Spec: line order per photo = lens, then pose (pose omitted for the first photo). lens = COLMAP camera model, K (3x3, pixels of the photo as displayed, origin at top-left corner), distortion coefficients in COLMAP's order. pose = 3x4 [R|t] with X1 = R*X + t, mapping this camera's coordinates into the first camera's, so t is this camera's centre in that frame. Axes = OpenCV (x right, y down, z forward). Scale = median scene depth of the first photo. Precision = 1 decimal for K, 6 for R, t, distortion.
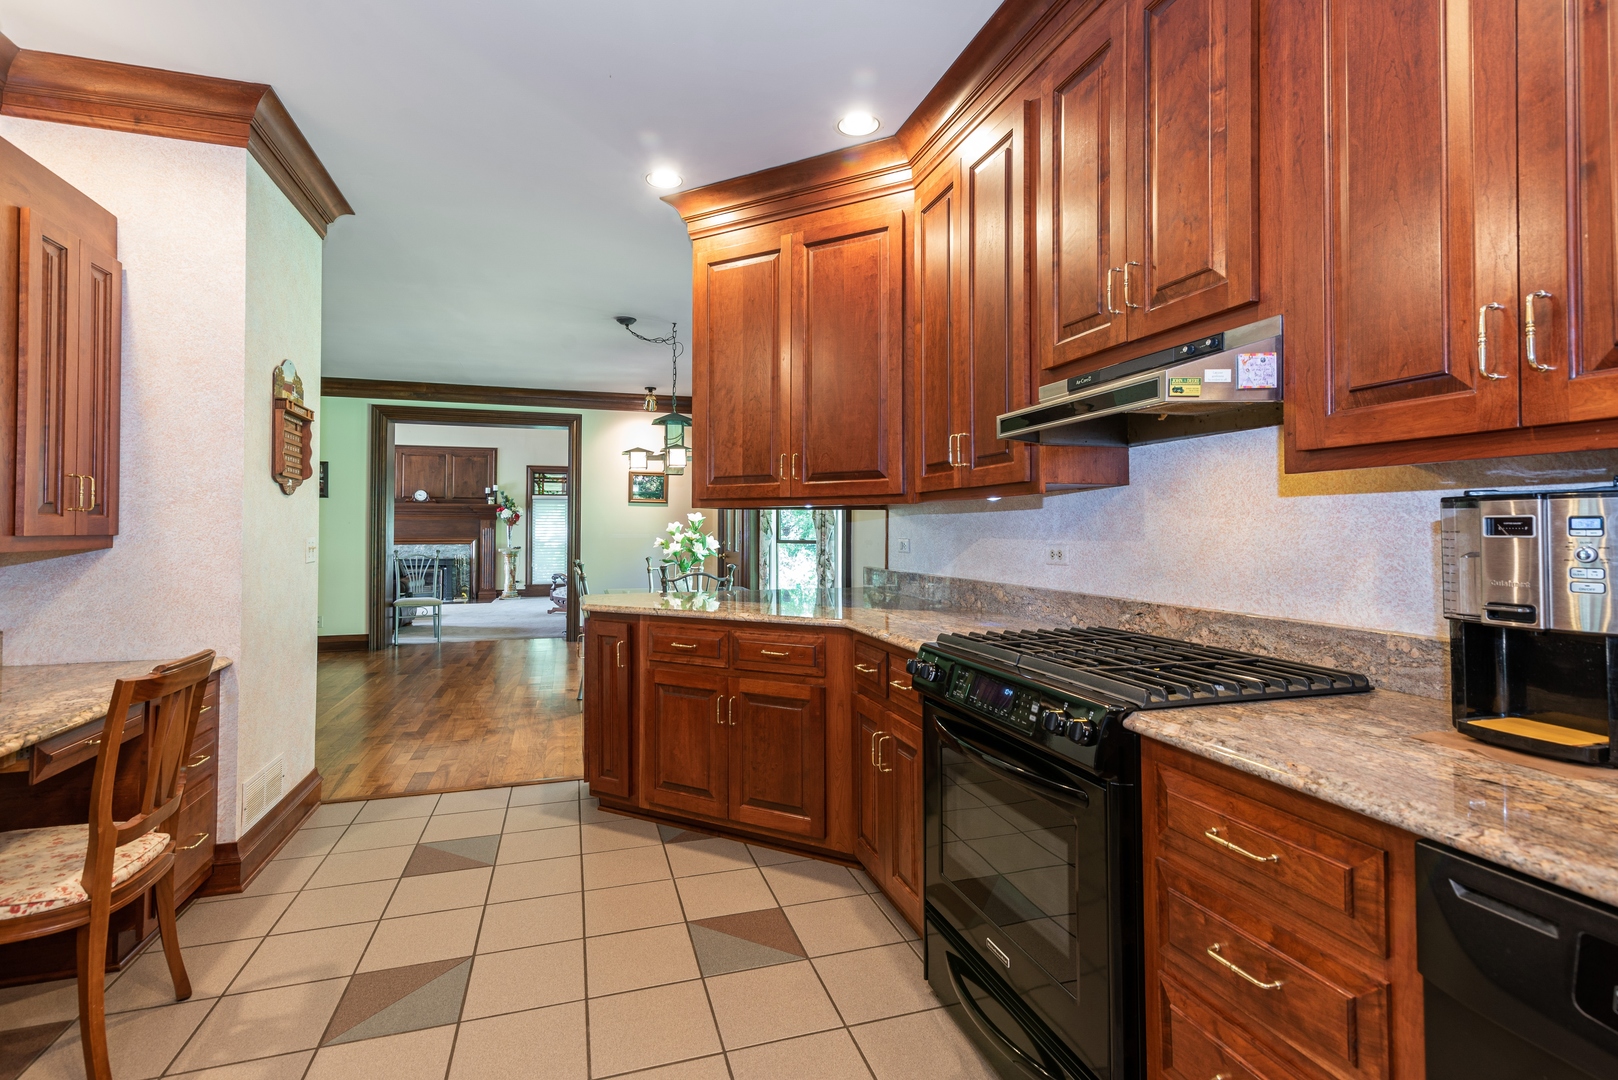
lens RADIAL K [[750.9, 0, 801.9], [0, 750.9, 515.0], [0, 0, 1]] dist [0.019670, -0.004238]
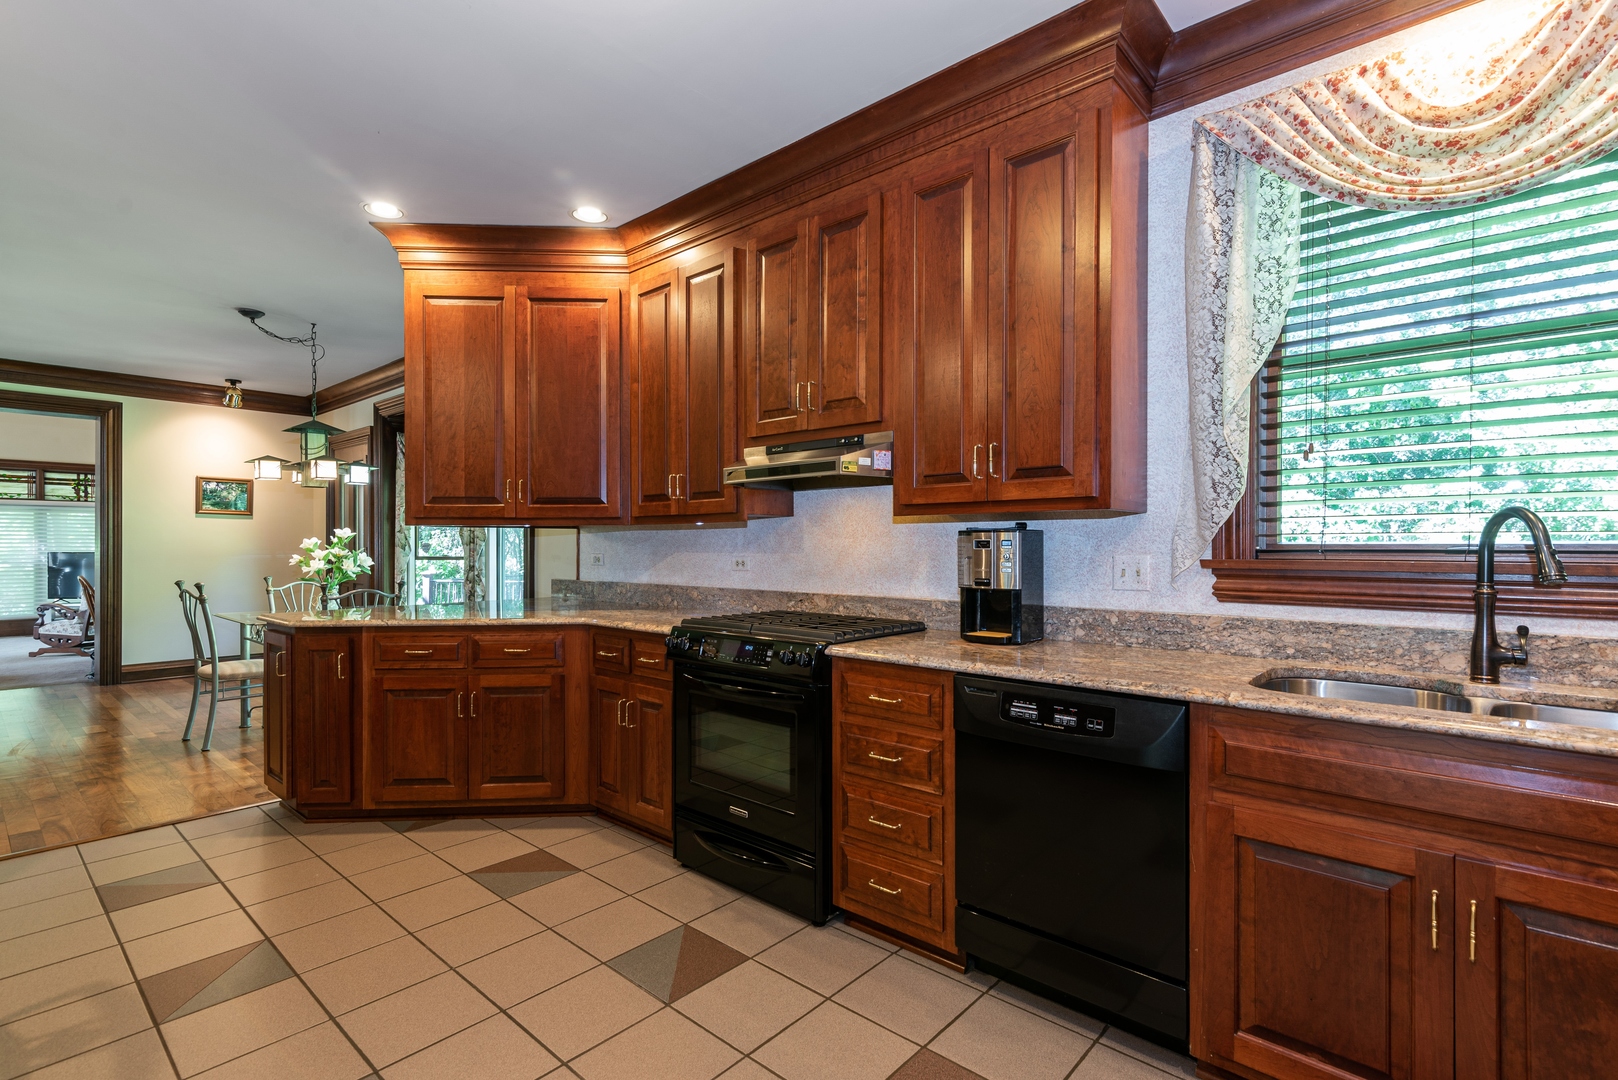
lens RADIAL K [[750.9, 0, 810.8], [0, 750.9, 553.5], [0, 0, 1]] dist [0.019670, -0.004238]
pose [[0.855305, -0.005978, 0.518090, -0.288998], [-0.009522, 0.999583, 0.027252, -0.006016], [-0.518037, -0.028242, 0.854892, -0.281192]]
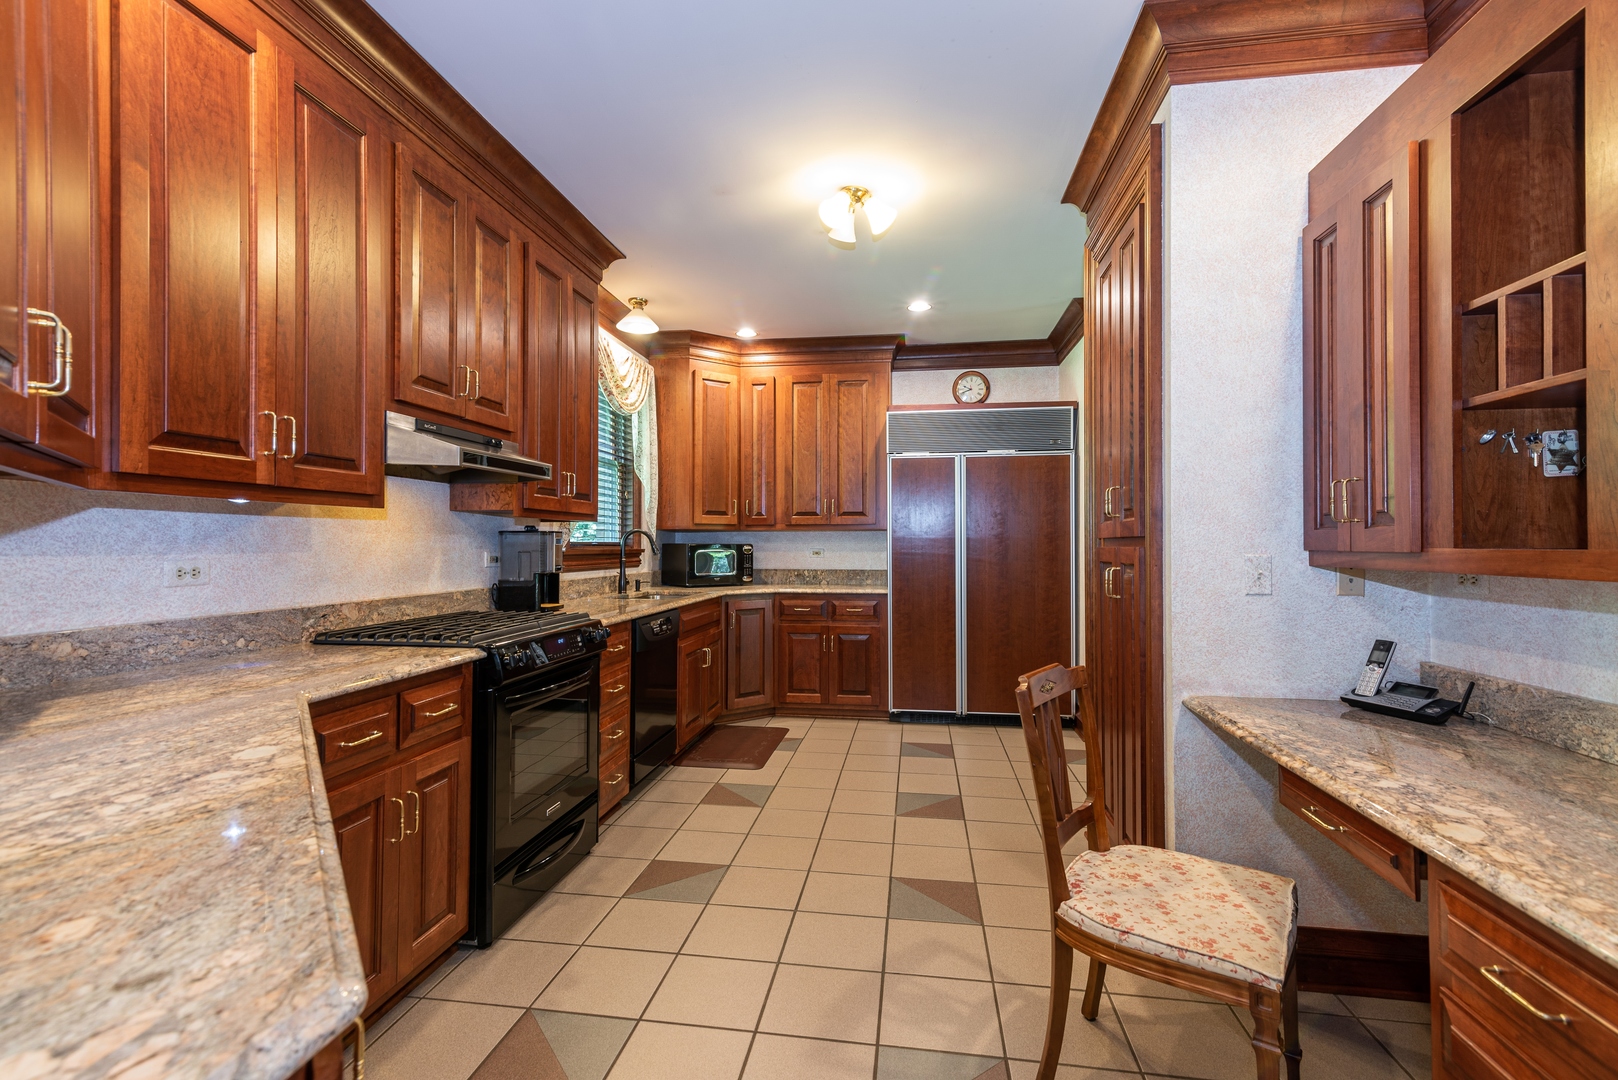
lens RADIAL K [[750.9, 0, 804.7], [0, 750.9, 540.2], [0, 0, 1]] dist [0.019670, -0.004238]
pose [[-0.900229, 0.000881, 0.435415, -0.611732], [-0.009710, 0.999709, -0.022097, 0.030959], [-0.435308, -0.024120, -0.899958, 1.492882]]
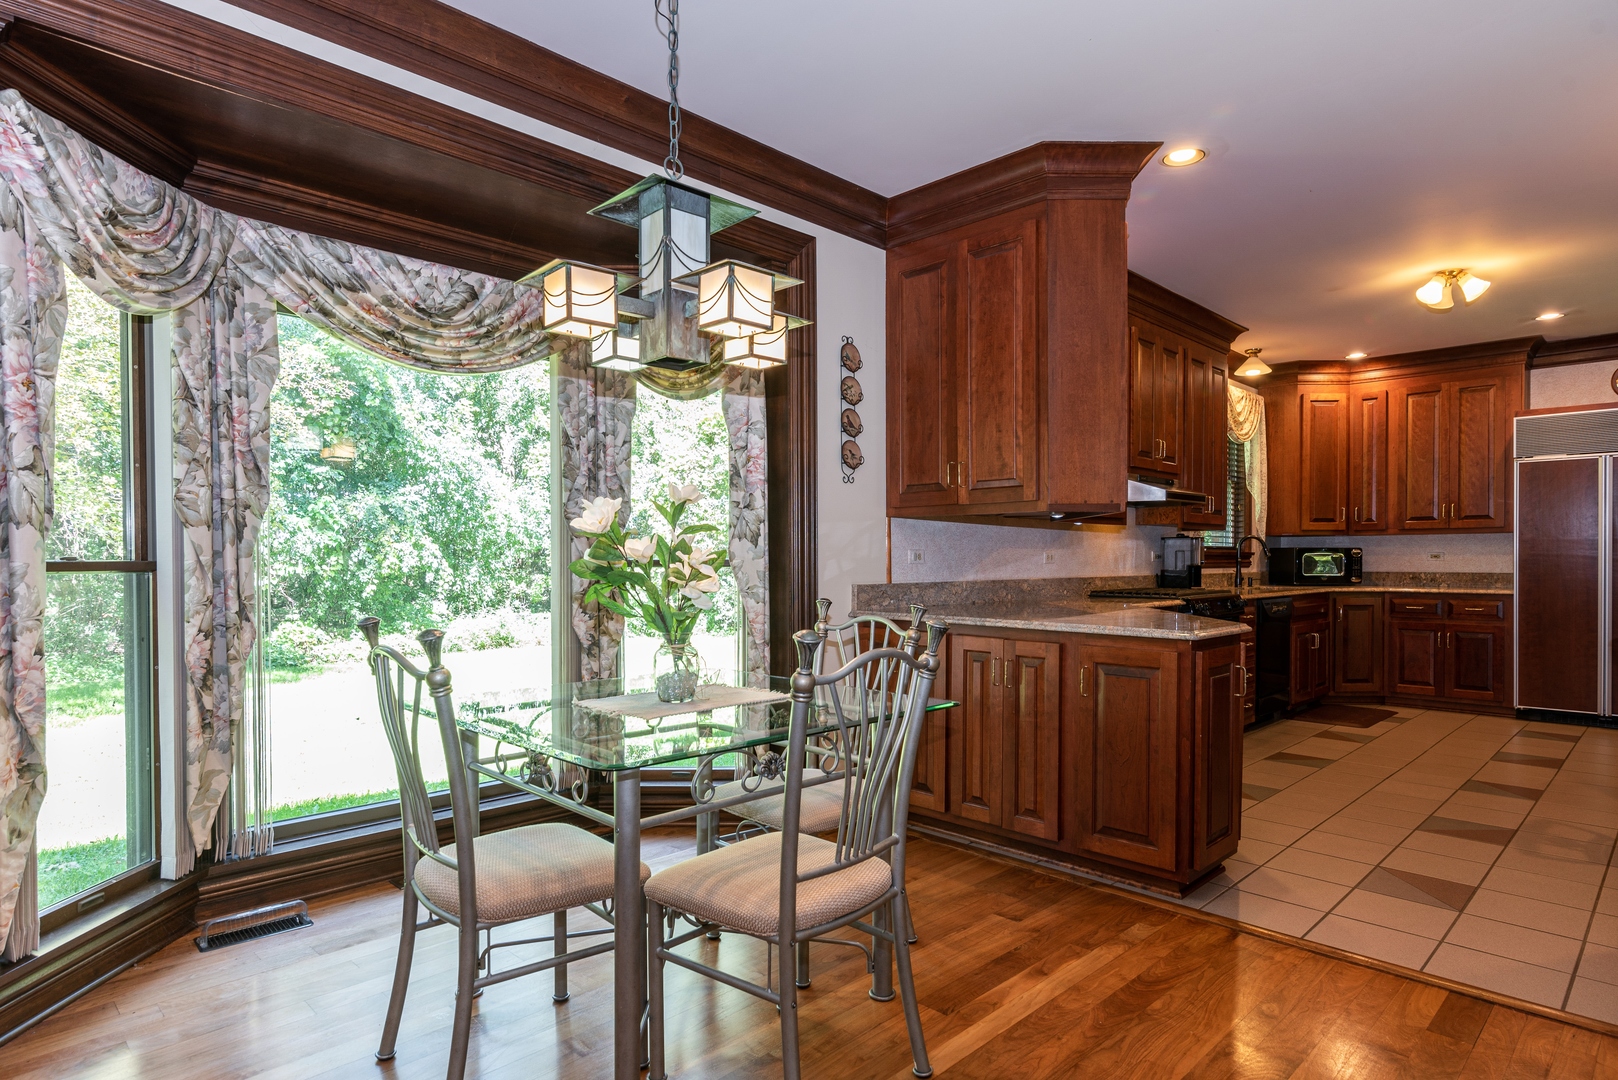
lens RADIAL K [[898.4, 0, 815.7], [0, 898.4, 570.8], [0, 0, 1]] dist [0.000350, 0.000956]
pose [[-0.474926, -0.012681, 0.879934, -1.249632], [-0.015772, 0.999858, 0.005896, 0.082687], [-0.879884, -0.011078, -0.475059, 2.533156]]
